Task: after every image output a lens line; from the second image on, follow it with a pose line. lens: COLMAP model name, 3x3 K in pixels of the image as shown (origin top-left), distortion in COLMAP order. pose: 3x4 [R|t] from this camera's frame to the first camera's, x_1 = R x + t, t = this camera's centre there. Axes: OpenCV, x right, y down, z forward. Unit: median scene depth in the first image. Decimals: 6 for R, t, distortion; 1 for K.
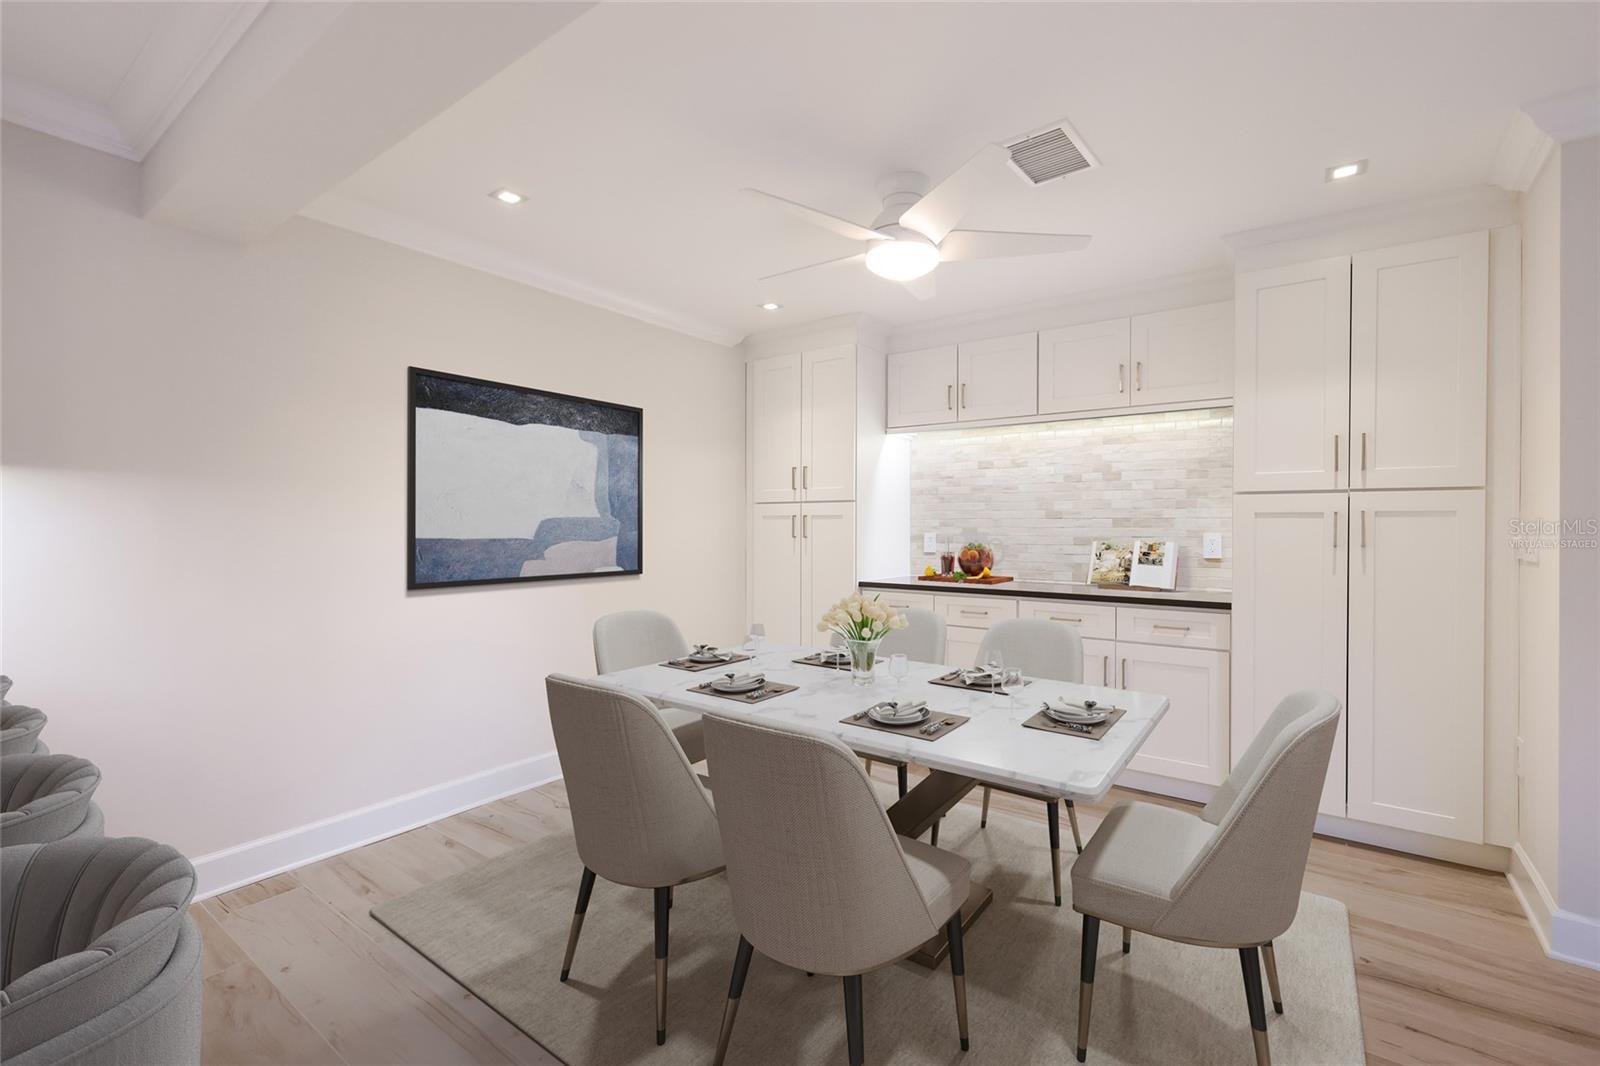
lens RADIAL K [[699.5, 0, 797.0], [0, 699.5, 529.6], [0, 0, 1]] dist [0.008027, -0.001314]
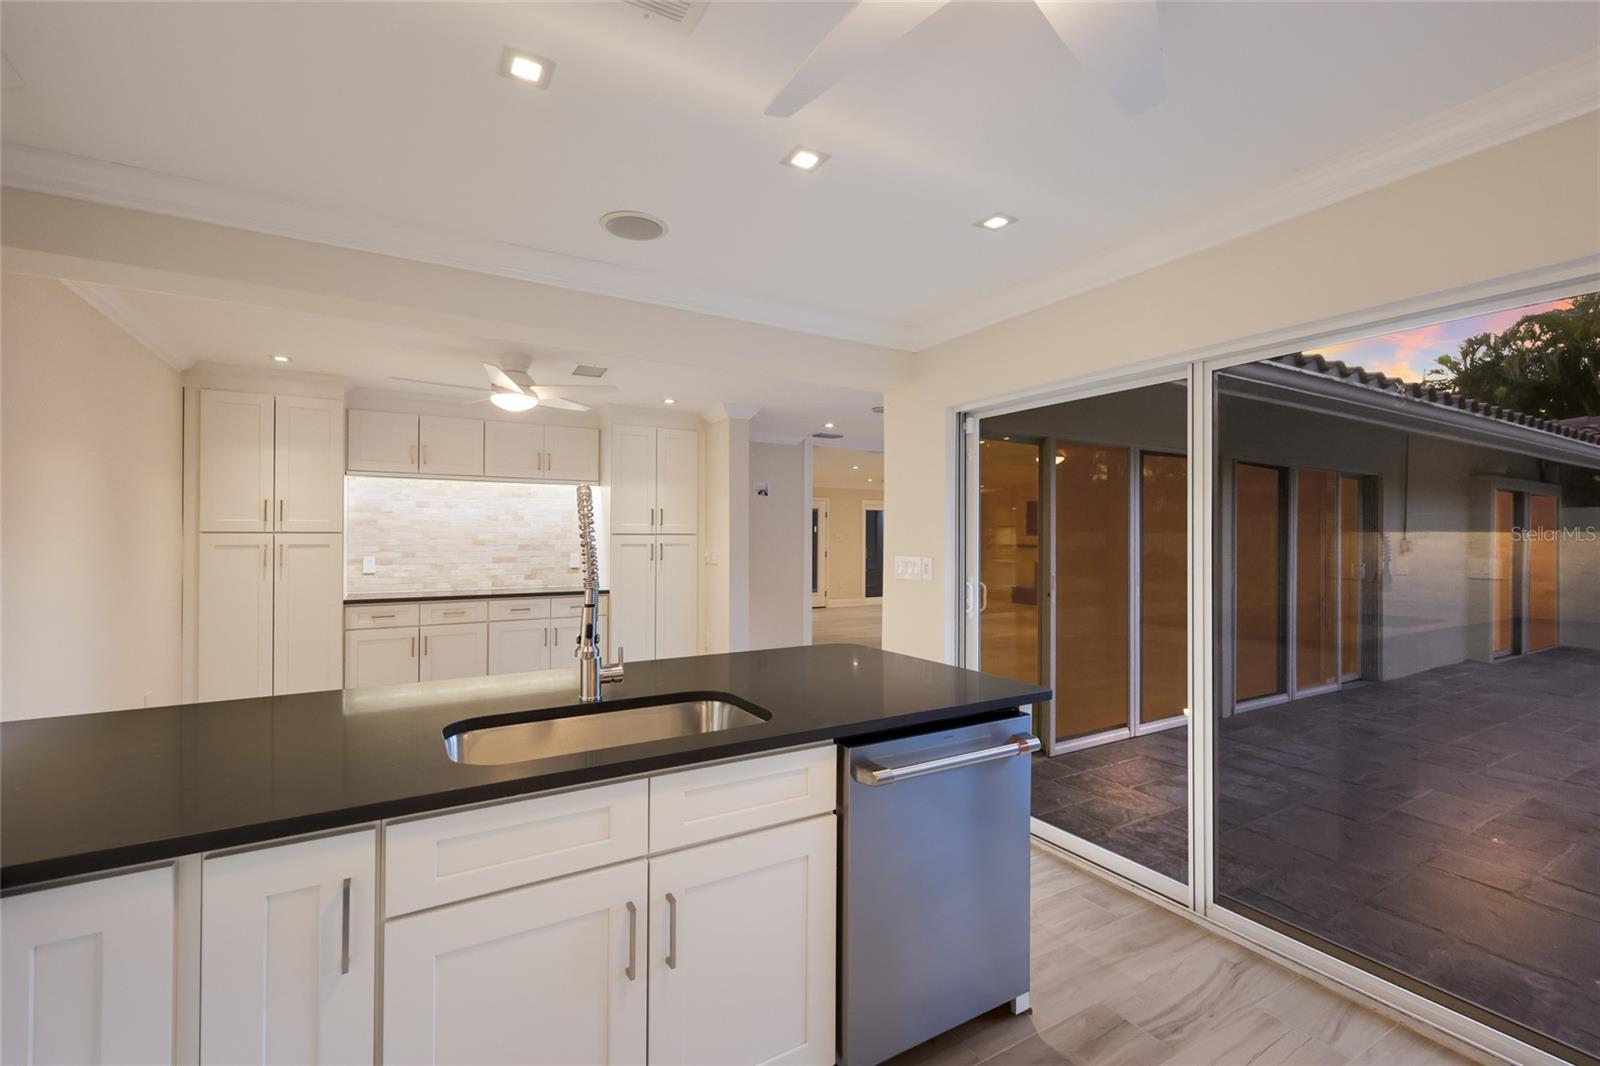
lens RADIAL K [[699.5, 0, 807.9], [0, 699.5, 533.3], [0, 0, 1]] dist [0.008027, -0.001314]
pose [[0.387851, 0.001668, 0.921720, -0.715547], [0.003277, 0.999990, -0.003189, -0.033699], [-0.921716, 0.004257, 0.387842, -0.199679]]
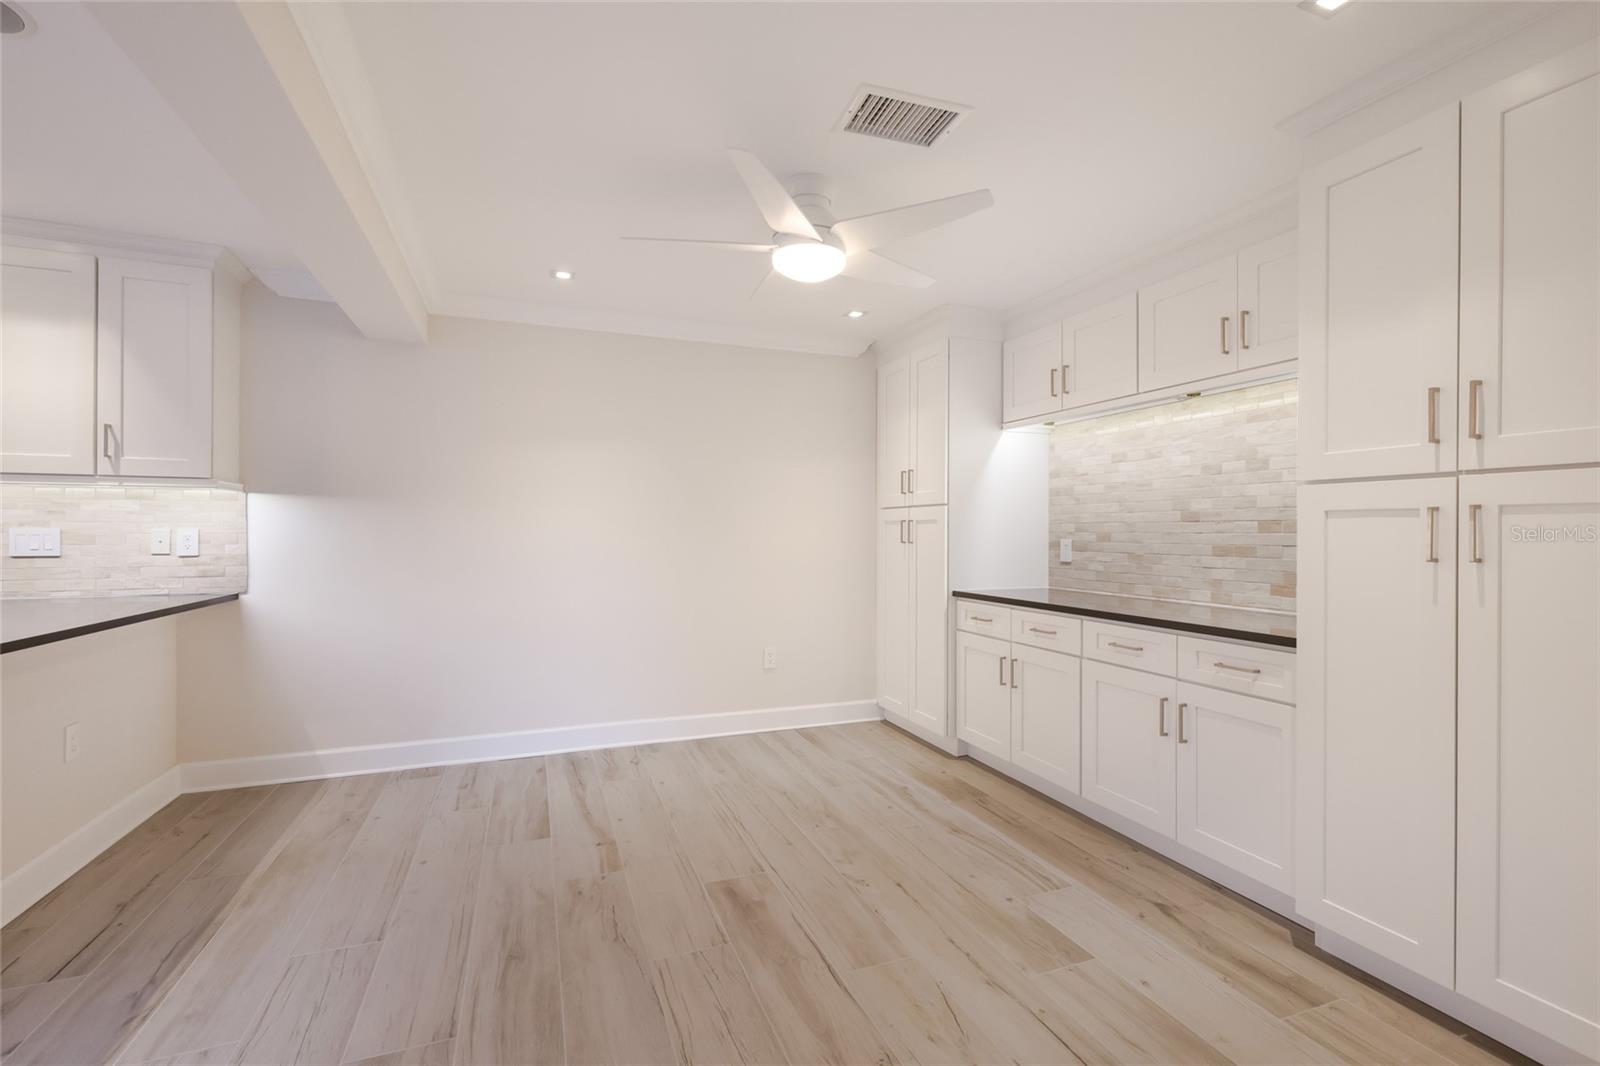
lens RADIAL K [[699.5, 0, 794.8], [0, 699.5, 531.3], [0, 0, 1]] dist [0.008027, -0.001314]
pose [[0.842125, 0.000225, -0.539283, 0.419502], [-0.004874, 0.999962, -0.007193, 0.002989], [0.539261, 0.008686, 0.842094, 0.096407]]
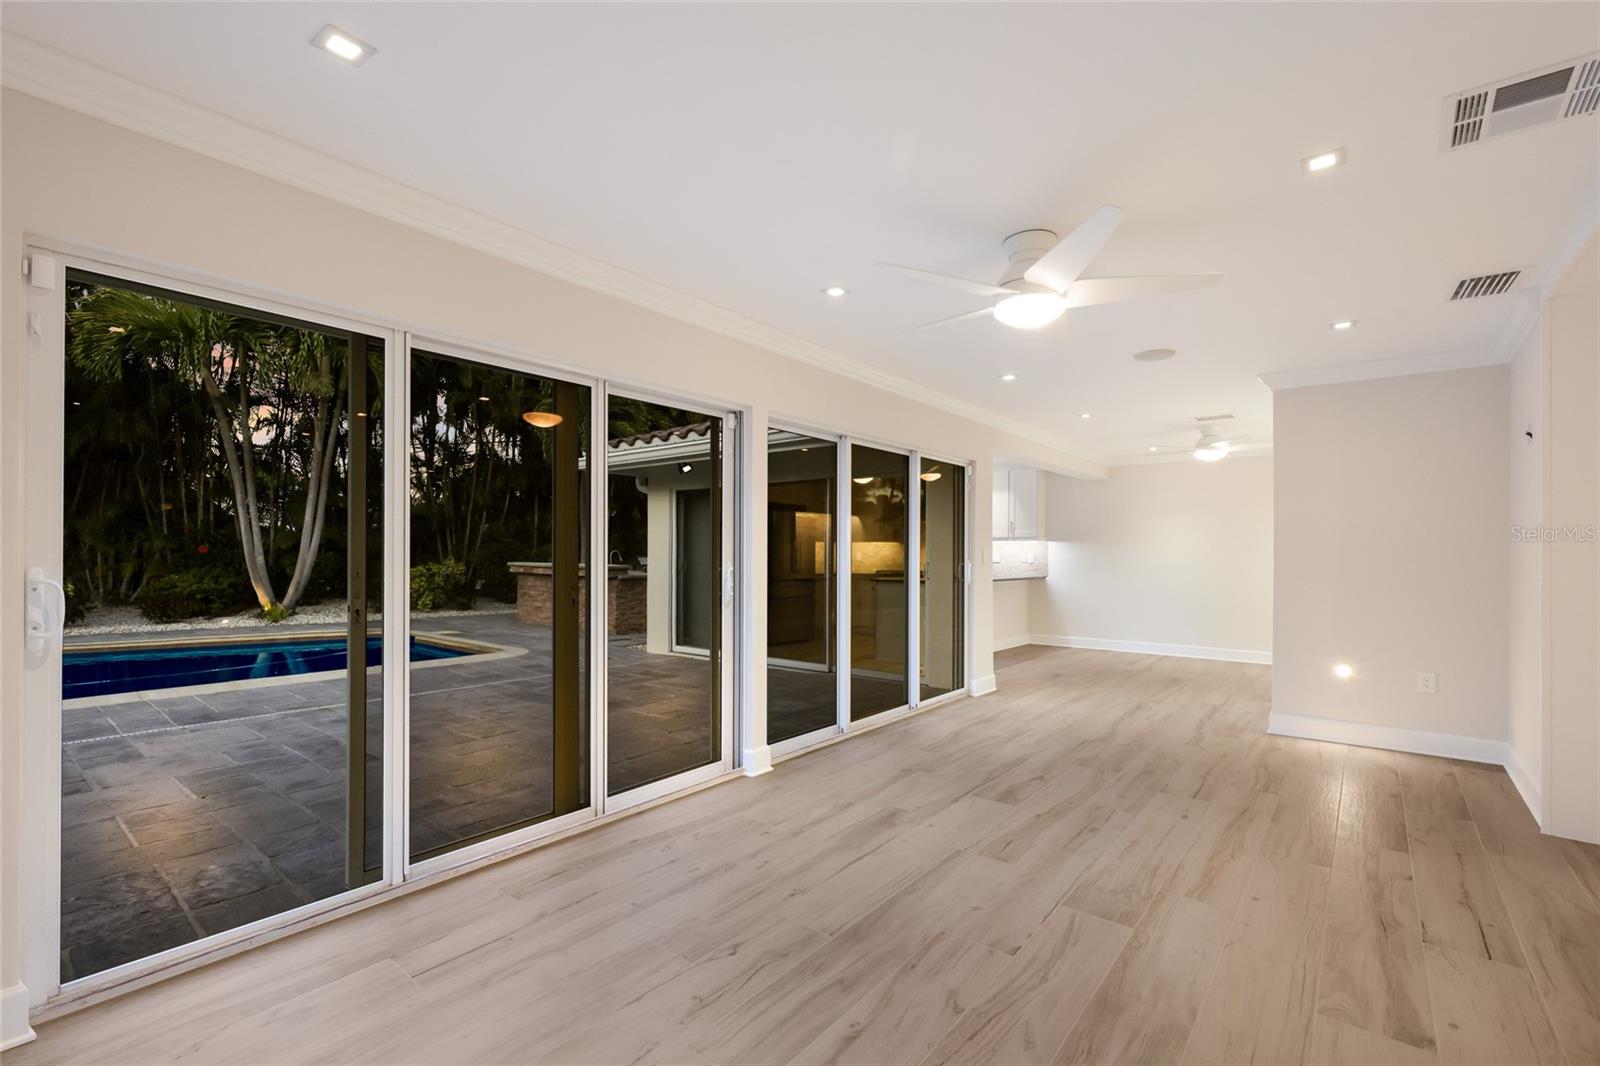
lens RADIAL K [[699.5, 0, 802.6], [0, 699.5, 548.4], [0, 0, 1]] dist [0.008027, -0.001314]
pose [[-0.049515, -0.014731, -0.998665, 1.825609], [-0.012454, 0.999823, -0.014131, 0.020446], [0.998696, 0.011738, -0.049690, -0.260333]]
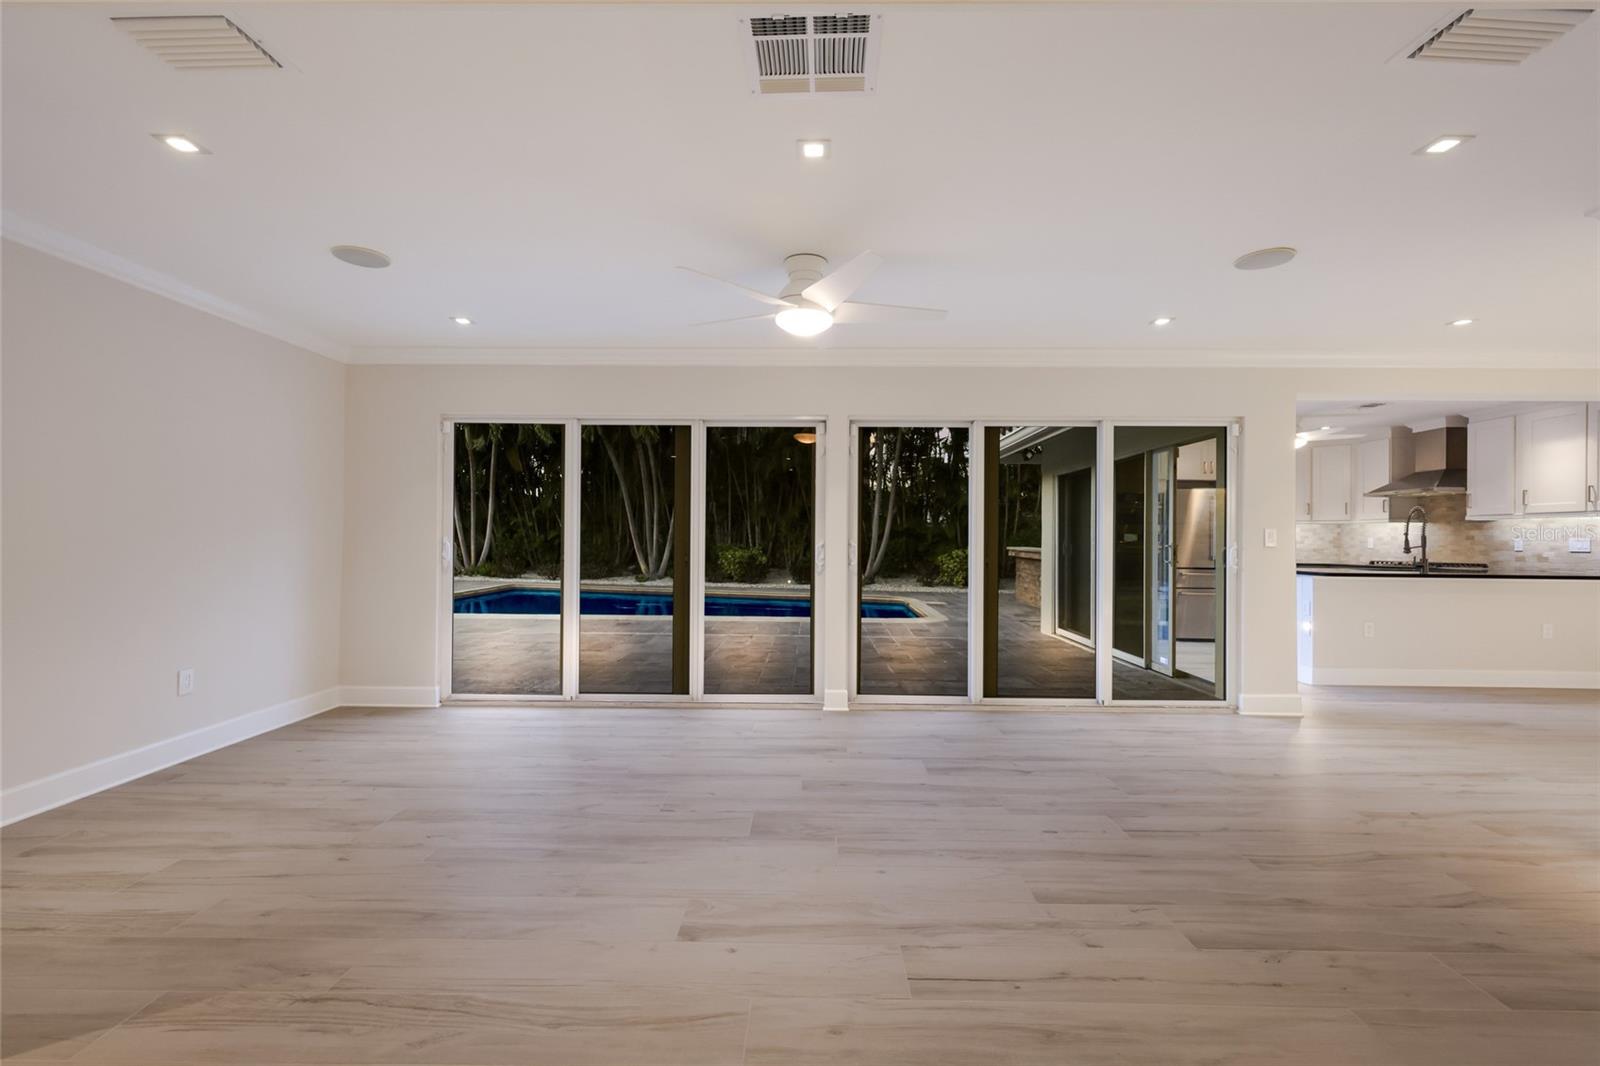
lens RADIAL K [[699.5, 0, 804.5], [0, 699.5, 536.8], [0, 0, 1]] dist [0.008027, -0.001314]
pose [[-0.815381, -0.013227, -0.578773, 1.595935], [-0.016010, 0.999872, -0.000295, 0.023302], [0.578703, 0.009025, -0.815489, 0.572365]]
